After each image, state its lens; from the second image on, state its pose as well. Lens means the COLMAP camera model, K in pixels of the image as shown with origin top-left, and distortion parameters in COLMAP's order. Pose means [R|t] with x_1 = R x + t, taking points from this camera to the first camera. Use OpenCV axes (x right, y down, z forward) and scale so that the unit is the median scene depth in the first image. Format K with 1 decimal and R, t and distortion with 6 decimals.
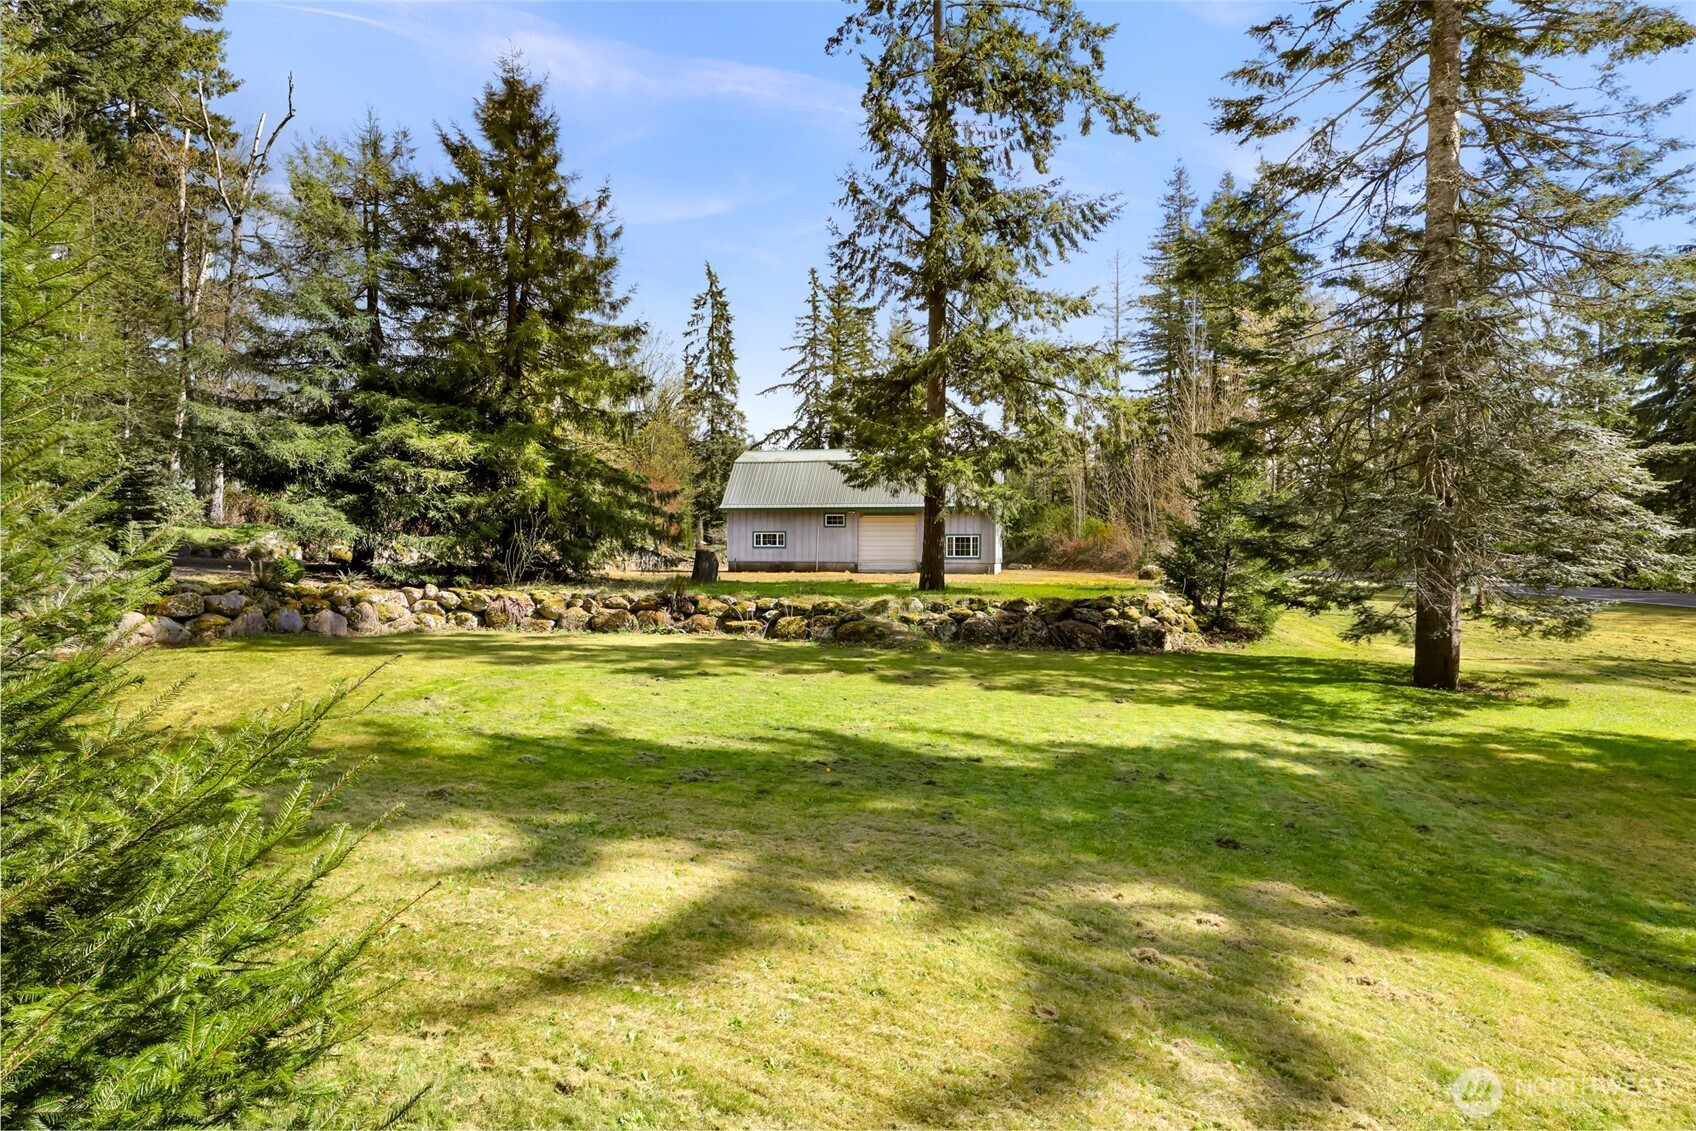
lens RADIAL K [[956.2, 0, 848.4], [0, 956.2, 546.2], [0, 0, 1]] dist [0.000558, -0.000056]
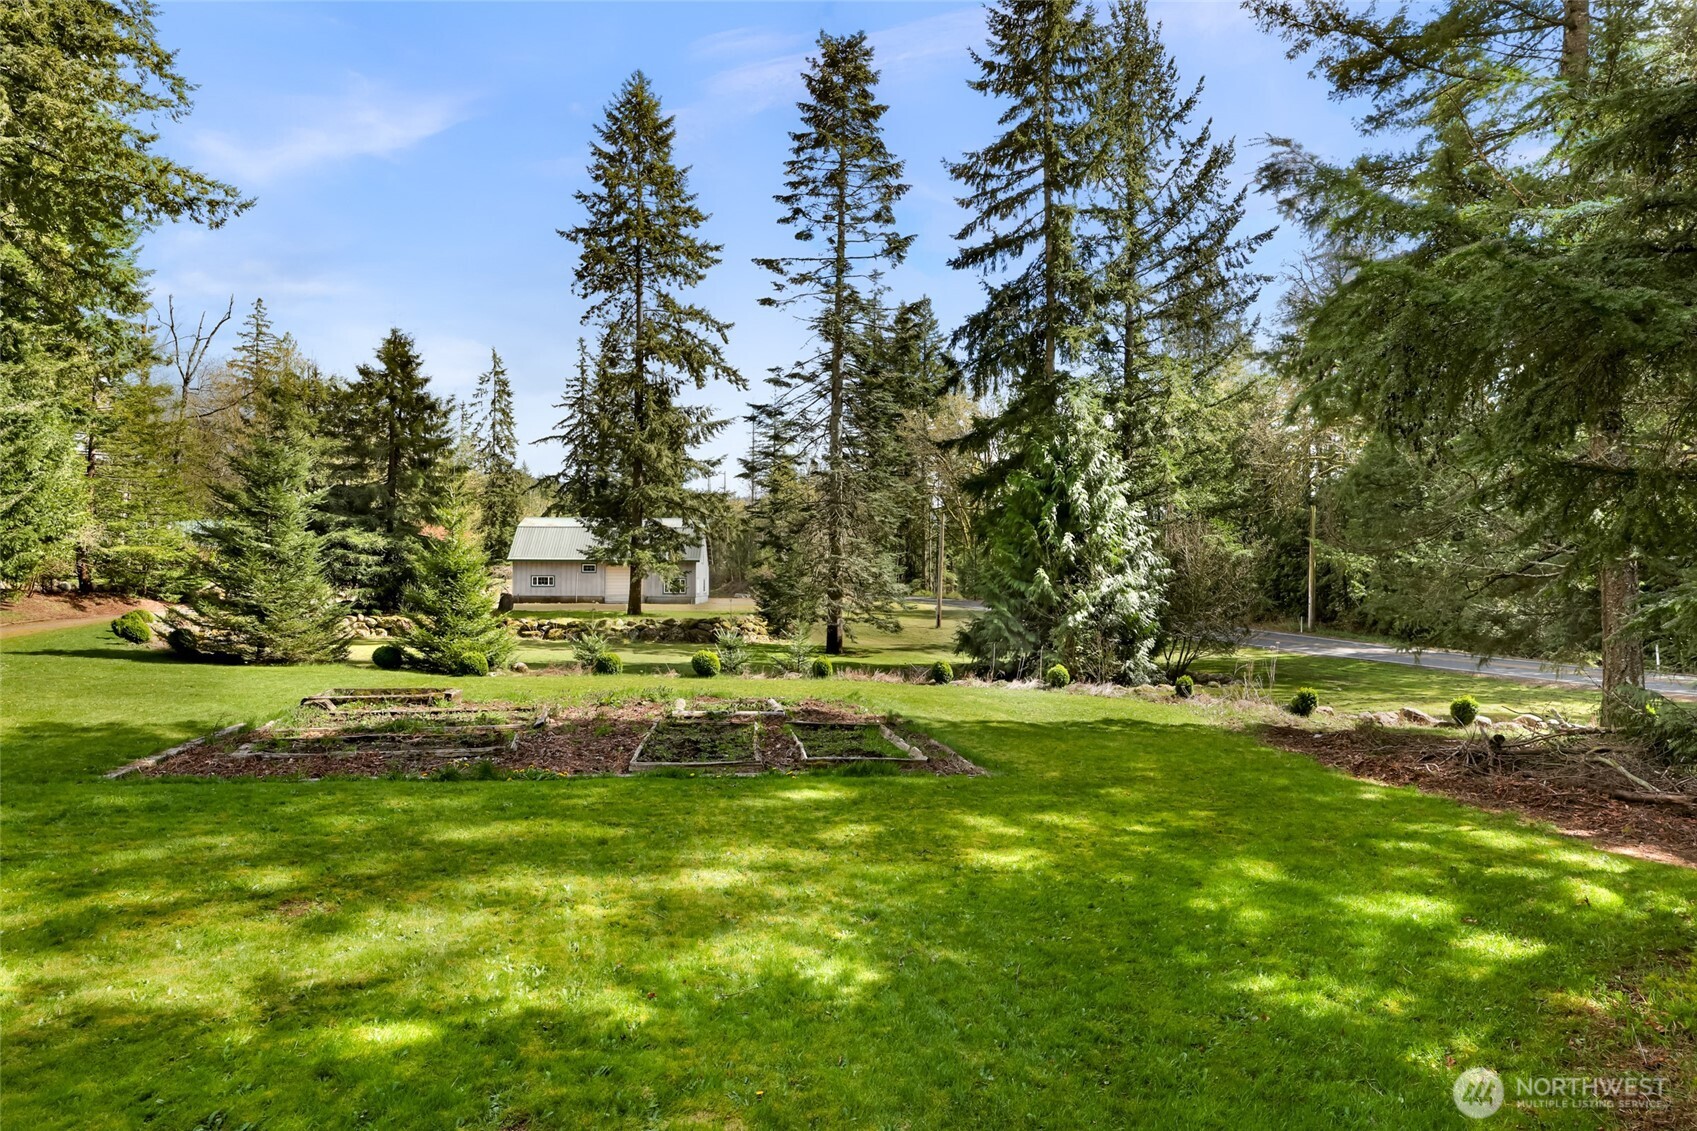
lens RADIAL K [[956.8, 0, 848.9], [0, 956.8, 546.2], [0, 0, 1]] dist [0.000558, -0.000056]
pose [[0.973241, 0.008440, 0.229633, 0.063554], [-0.003730, 0.999774, -0.020939, -0.050409], [-0.229758, 0.019522, 0.973052, -0.926057]]
